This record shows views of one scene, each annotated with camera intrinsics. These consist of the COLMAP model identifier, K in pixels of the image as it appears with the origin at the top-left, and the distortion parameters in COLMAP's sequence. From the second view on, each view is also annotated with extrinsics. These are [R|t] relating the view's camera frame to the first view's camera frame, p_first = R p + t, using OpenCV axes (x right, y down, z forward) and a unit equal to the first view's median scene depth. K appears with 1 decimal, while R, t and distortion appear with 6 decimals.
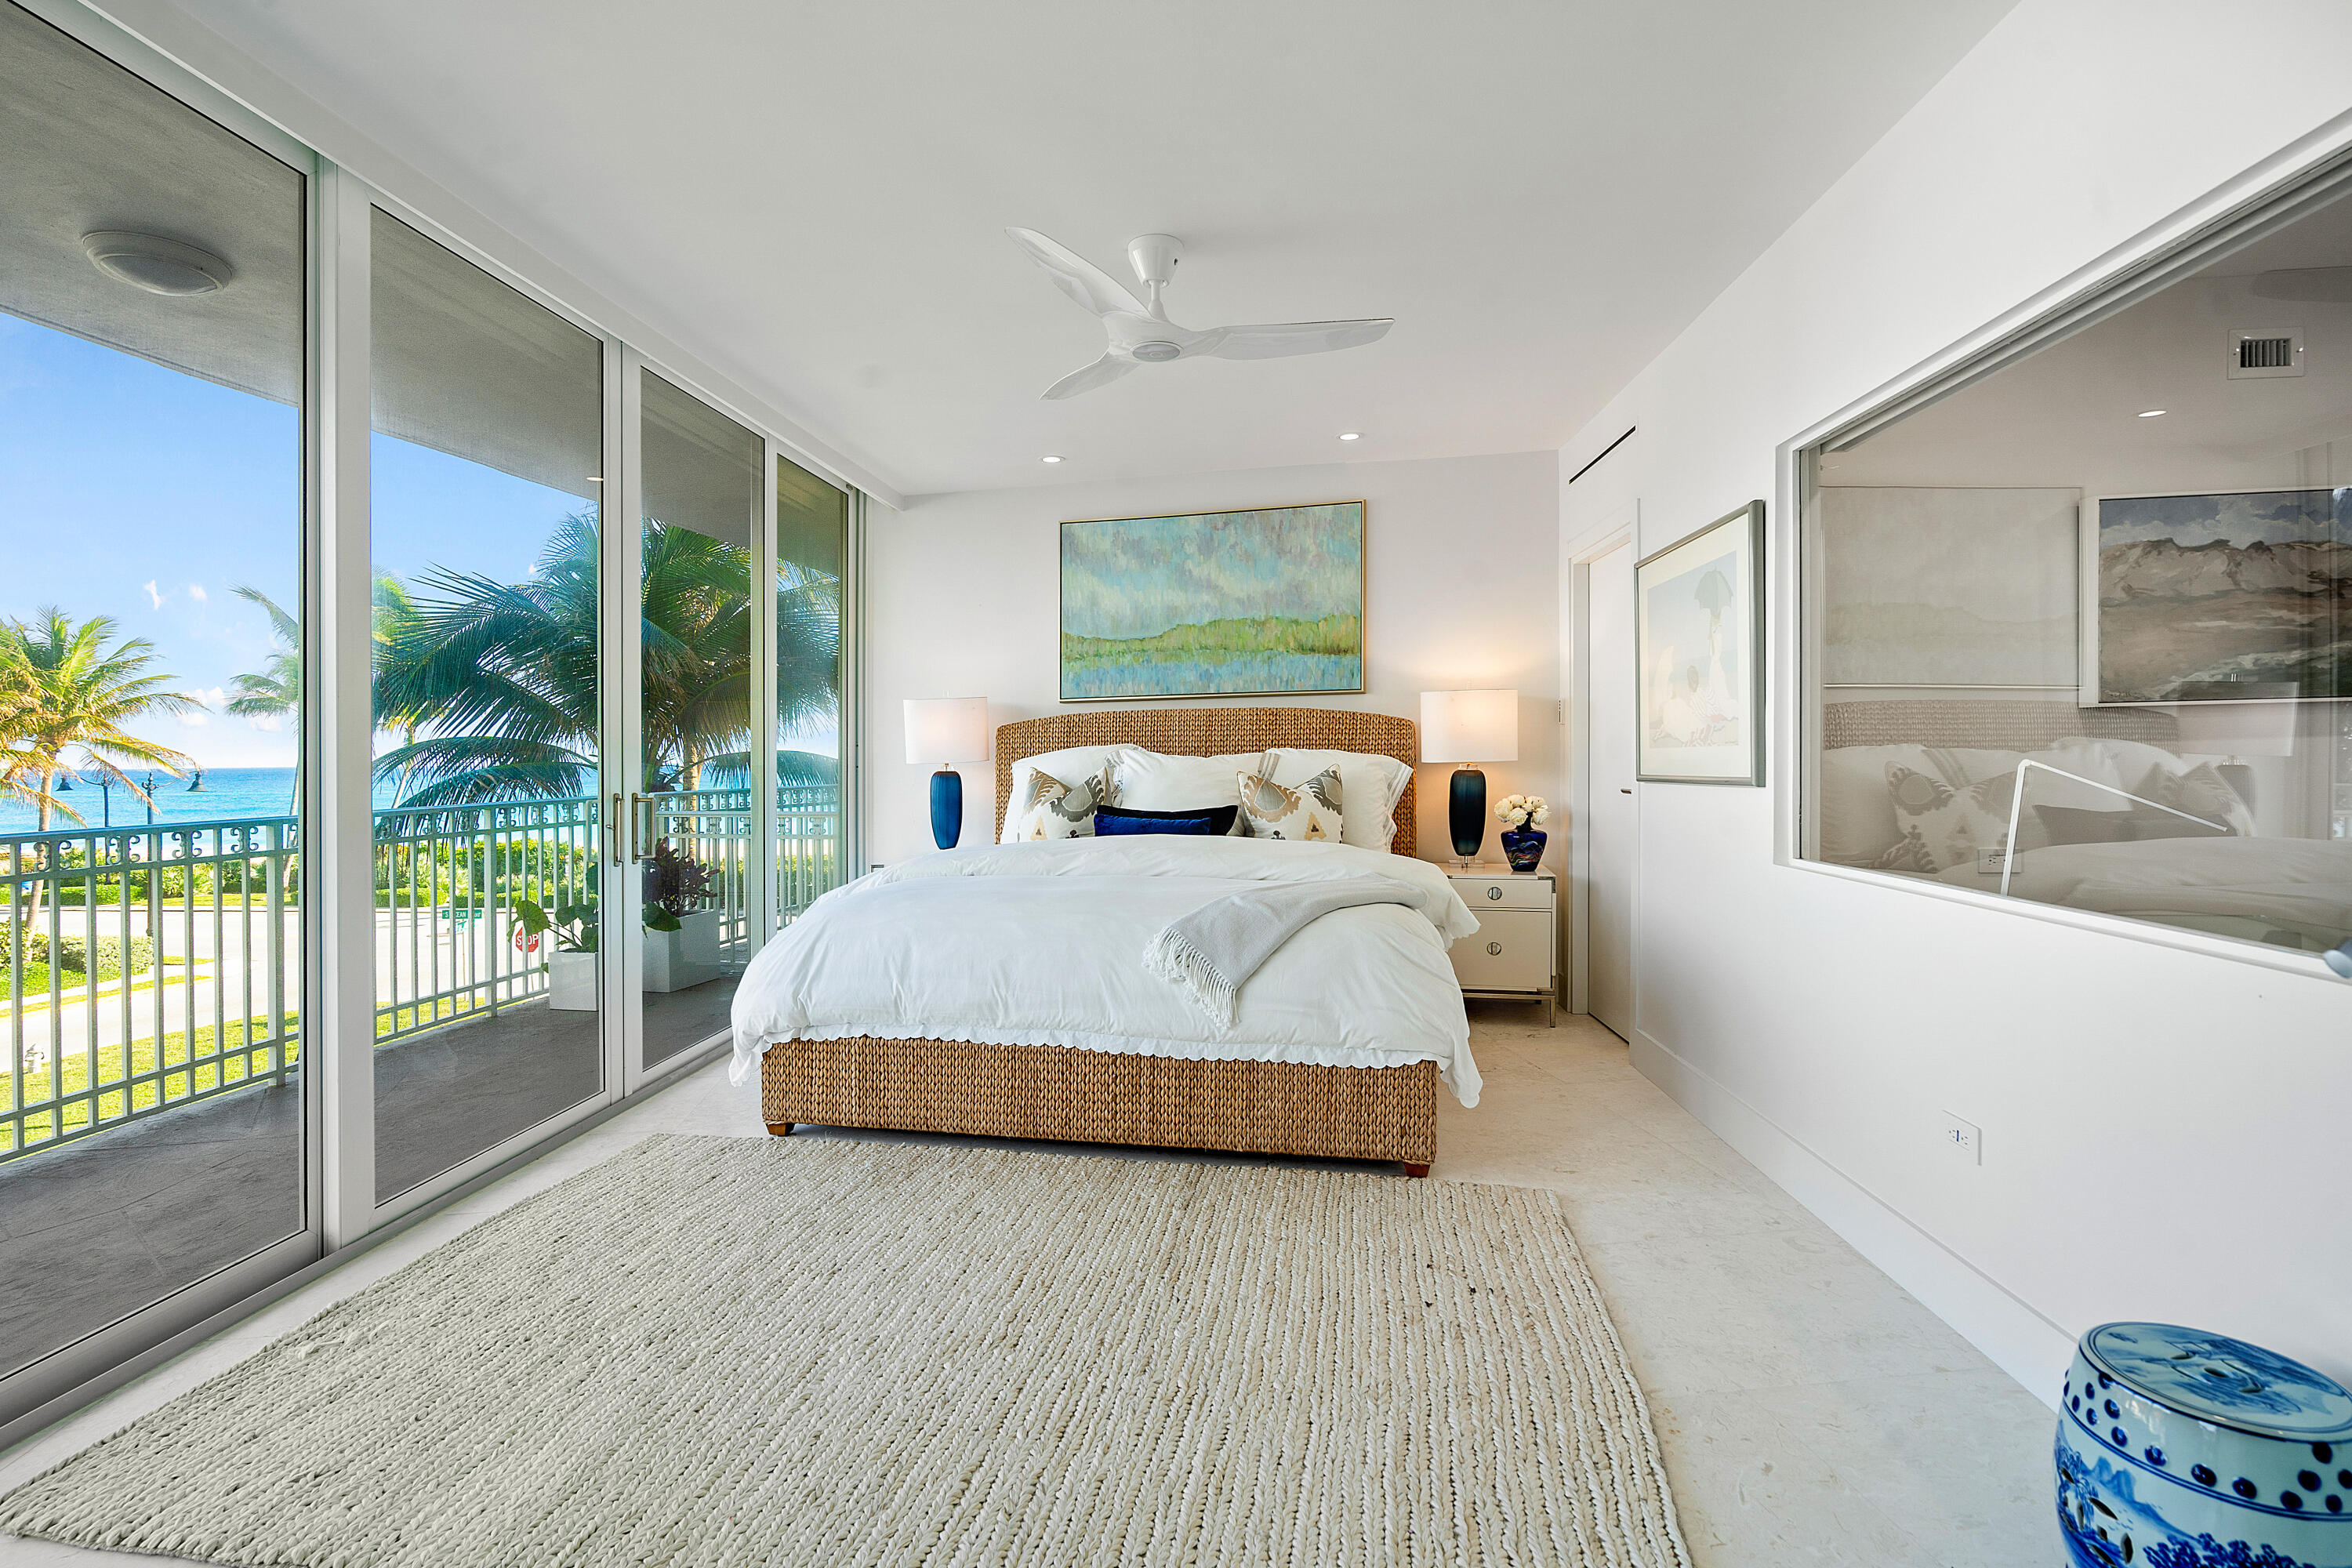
lens RADIAL K [[1099.2, 0, 1129.8], [0, 1099.2, 765.0], [0, 0, 1]] dist [-0.005193, 0.003271]
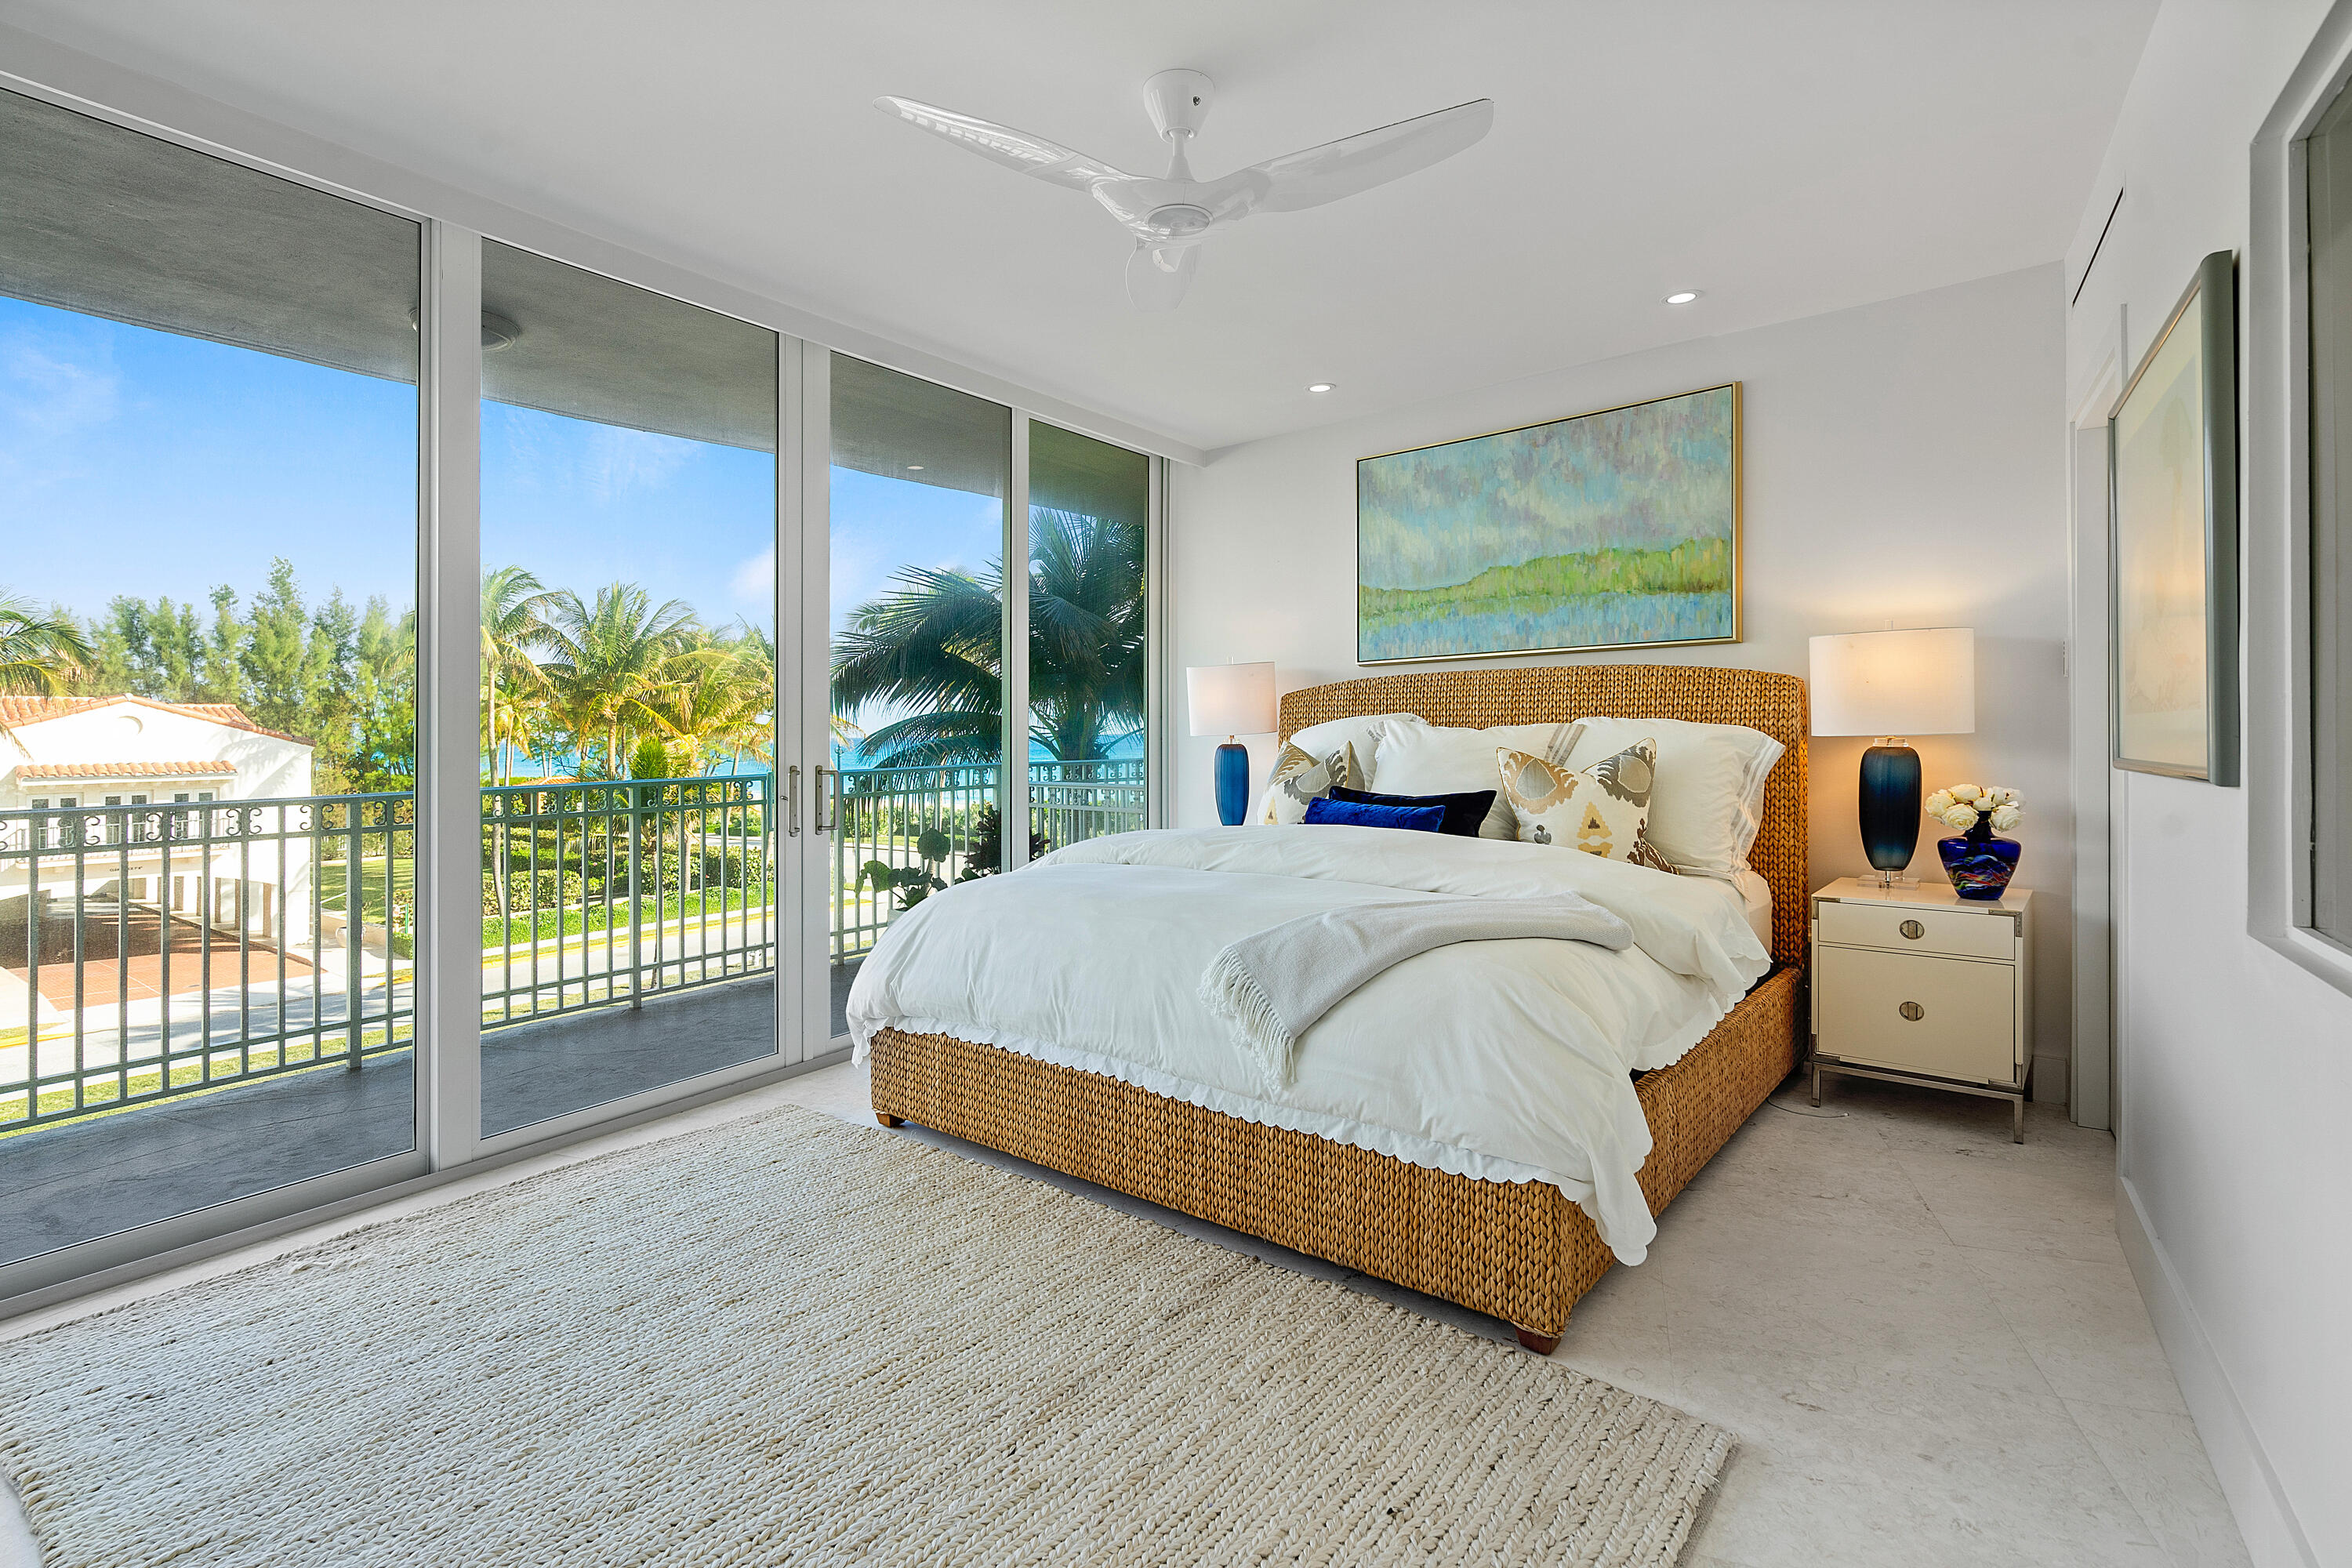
lens RADIAL K [[1099.2, 0, 1131.0], [0, 1099.2, 725.8], [0, 0, 1]] dist [-0.005193, 0.003271]
pose [[0.884490, -0.002510, -0.466553, 0.314600], [-0.001206, 0.999970, -0.007666, -0.004305], [0.466558, 0.007343, 0.884460, 0.247750]]
